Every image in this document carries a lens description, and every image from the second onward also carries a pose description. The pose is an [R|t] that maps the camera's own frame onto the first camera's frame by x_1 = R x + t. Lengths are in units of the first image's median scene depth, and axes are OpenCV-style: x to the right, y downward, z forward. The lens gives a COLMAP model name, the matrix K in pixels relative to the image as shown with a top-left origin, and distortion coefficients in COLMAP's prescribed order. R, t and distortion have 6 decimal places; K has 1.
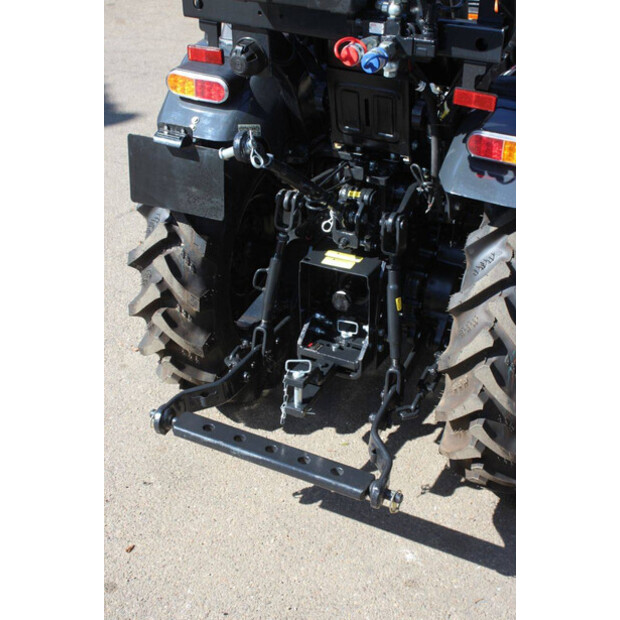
lens RADIAL K [[1053.8, 0, 315.1], [0, 1053.8, 320.4], [0, 0, 1]] dist [0.177107, 0.000000]
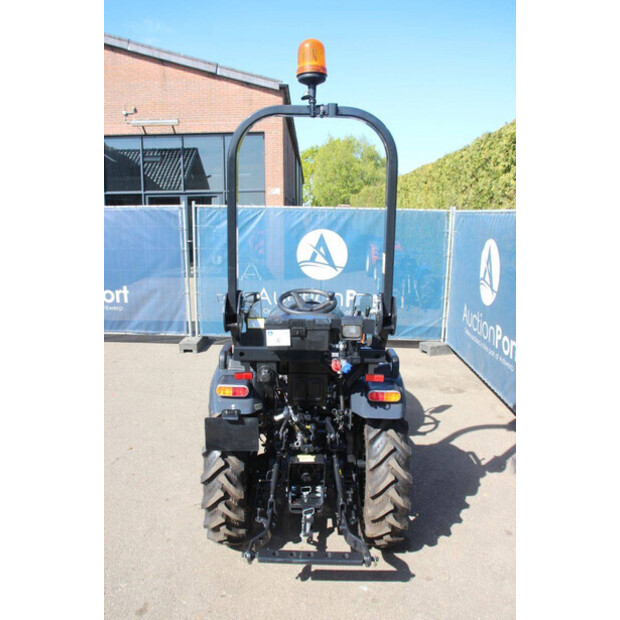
lens RADIAL K [[502.6, 0, 311.7], [0, 502.6, 326.1], [0, 0, 1]] dist [-0.154809, 0.126392]
pose [[0.890690, -0.095434, 0.444481, -0.386930], [0.223125, 0.943625, -0.244513, -0.060472], [-0.396089, 0.316960, 0.861772, 0.038197]]
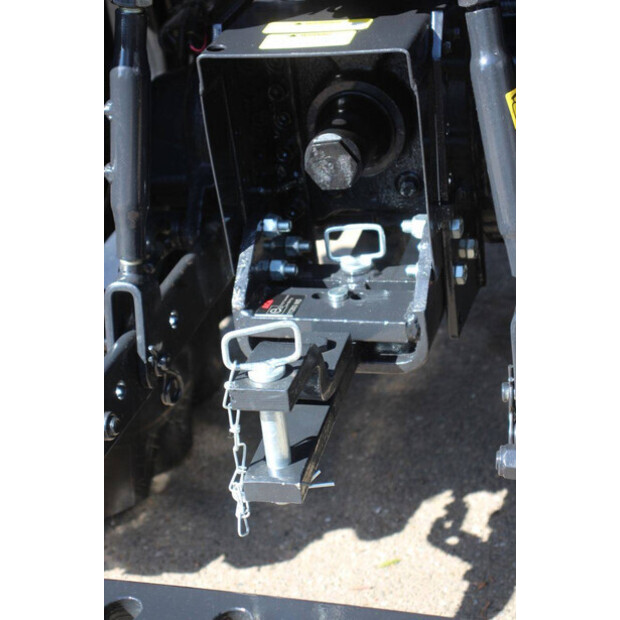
lens RADIAL K [[1442.9, 0, 309.6], [0, 1442.9, 311.9], [0, 0, 1]] dist [0.443363, 0.000000]
pose [[0.976428, -0.193107, 0.096423, -0.039995], [0.198875, 0.978524, -0.054214, 0.056999], [-0.083883, 0.072113, 0.993863, 0.526984]]
